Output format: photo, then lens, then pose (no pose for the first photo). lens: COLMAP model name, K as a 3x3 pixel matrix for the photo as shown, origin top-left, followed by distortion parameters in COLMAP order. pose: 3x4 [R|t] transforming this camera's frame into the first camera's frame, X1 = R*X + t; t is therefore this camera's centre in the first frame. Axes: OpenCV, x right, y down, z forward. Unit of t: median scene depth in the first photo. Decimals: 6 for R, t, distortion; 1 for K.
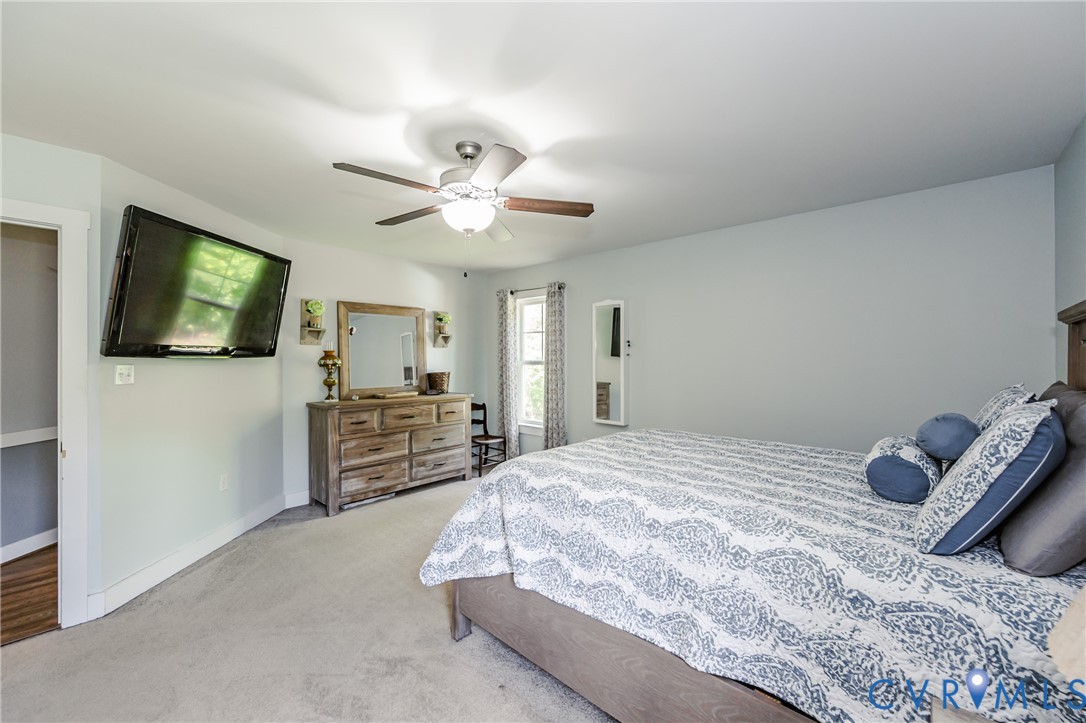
lens RADIAL K [[433.7, 0, 541.0], [0, 433.7, 358.2], [0, 0, 1]] dist [0.000849, 0.000100]
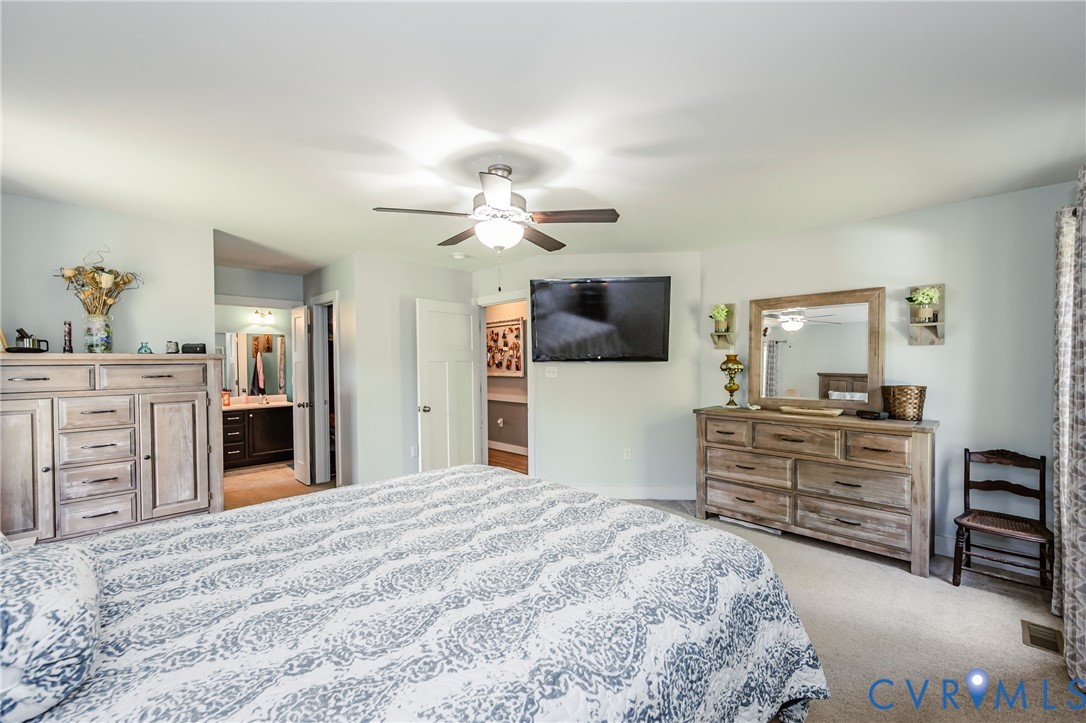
lens RADIAL K [[433.7, 0, 542.5], [0, 433.7, 367.2], [0, 0, 1]] dist [0.000849, 0.000100]
pose [[-0.034641, 0.016977, -0.999256, 0.478699], [0.003920, 0.999850, 0.016851, -0.007329], [0.999392, -0.003333, -0.034702, 0.597265]]
